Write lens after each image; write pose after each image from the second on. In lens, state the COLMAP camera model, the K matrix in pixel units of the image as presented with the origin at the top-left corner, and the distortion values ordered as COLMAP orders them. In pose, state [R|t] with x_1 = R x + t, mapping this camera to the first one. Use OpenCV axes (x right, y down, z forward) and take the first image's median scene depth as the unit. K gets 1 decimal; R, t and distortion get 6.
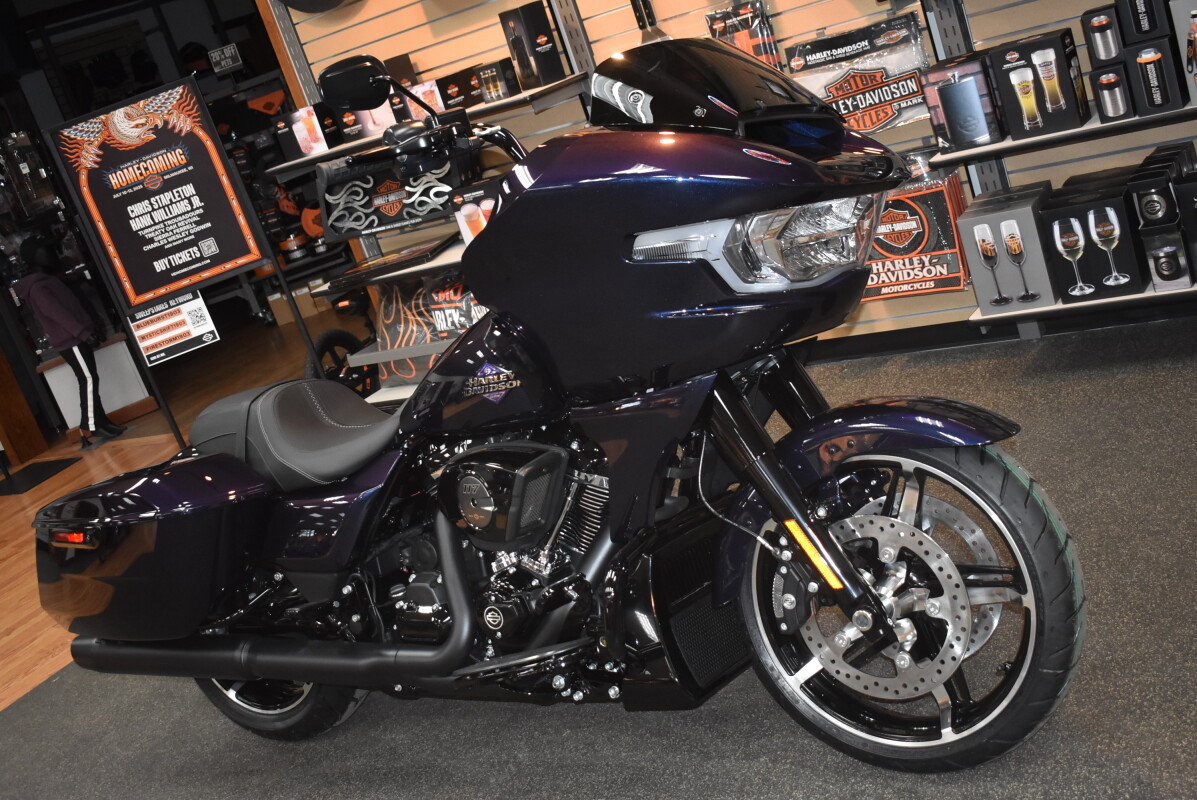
lens RADIAL K [[1444.5, 0, 598.5], [0, 1444.5, 400.0], [0, 0, 1]] dist [-0.060813, 0.009929]
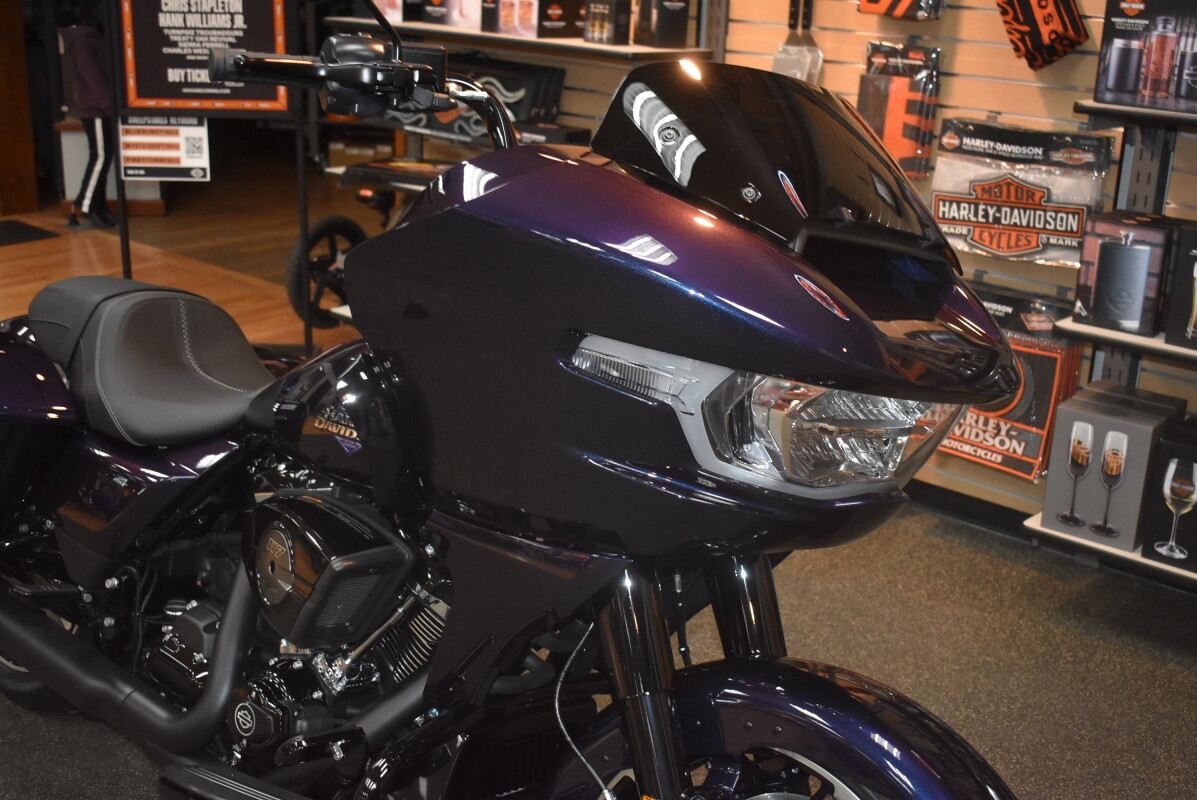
lens RADIAL K [[1438.3, 0, 598.5], [0, 1438.3, 400.0], [0, 0, 1]] dist [-0.064967, 0.031716]
pose [[0.924559, 0.380189, -0.025446, 0.032399], [-0.378717, 0.924234, 0.048637, -0.066079], [0.042009, -0.035331, 0.998492, 0.193153]]
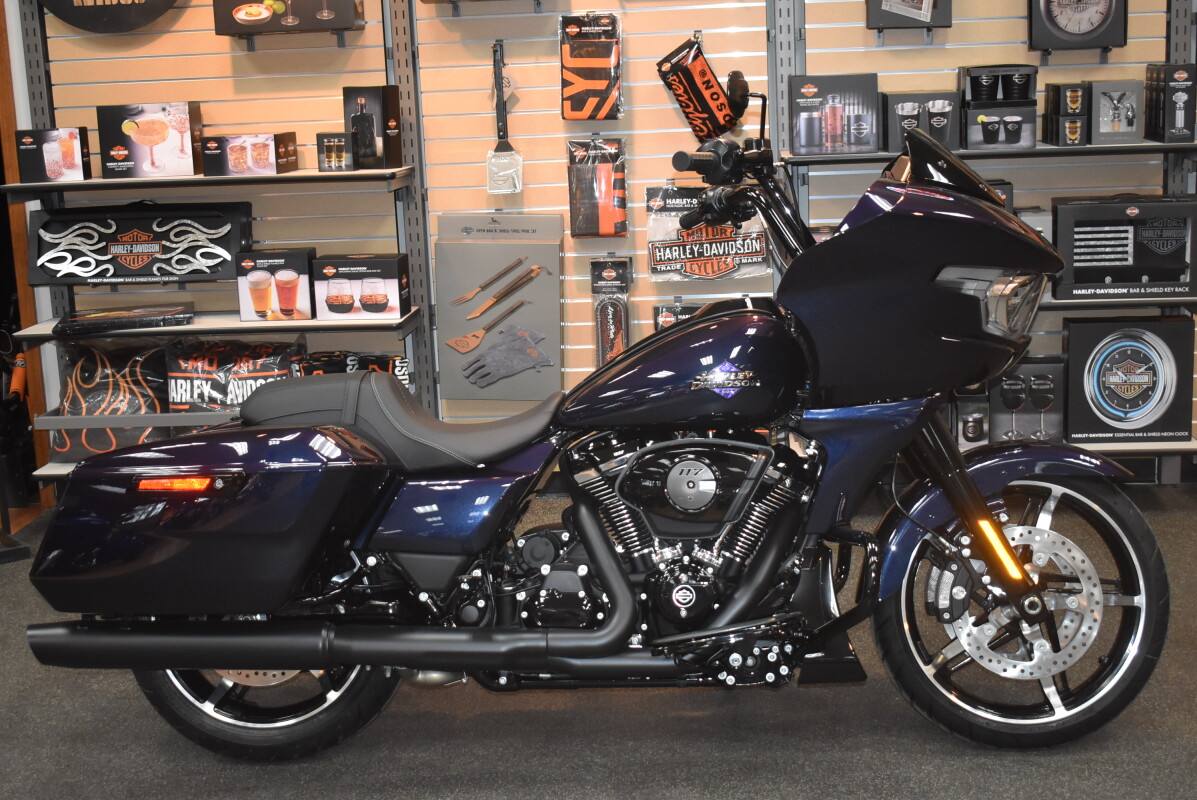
lens RADIAL K [[1713.6, 0, 598.5], [0, 1713.6, 400.0], [0, 0, 1]] dist [-0.028234, -0.002485]
pose [[0.844781, 0.184616, 0.502256, -0.527267], [-0.089493, 0.974125, -0.207538, 0.184756], [-0.527575, 0.130376, 0.839444, -0.043158]]
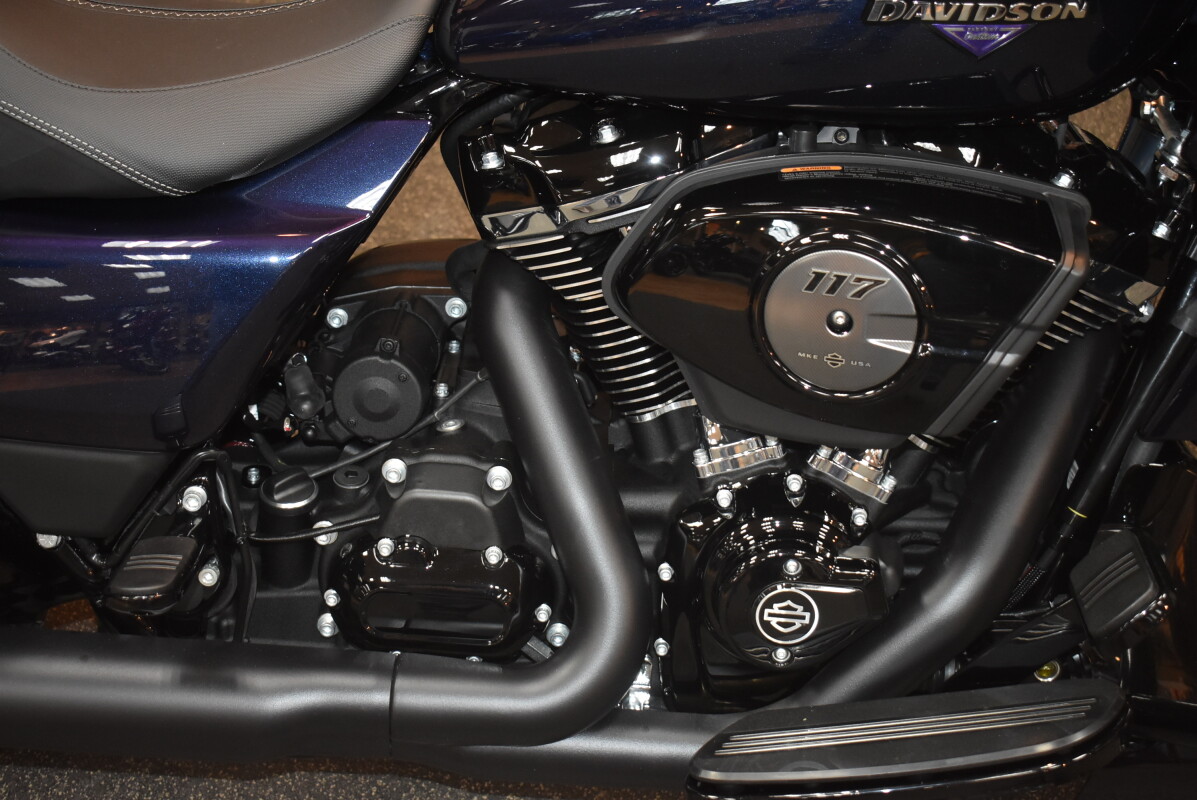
lens RADIAL K [[2016.5, 0, 598.5], [0, 2016.5, 400.0], [0, 0, 1]] dist [-0.003936, -0.144690]
pose [[0.818924, 0.008300, 0.573842, -0.276783], [-0.138614, 0.973153, 0.183739, 0.006196], [-0.556911, -0.230011, 0.798089, 0.403016]]
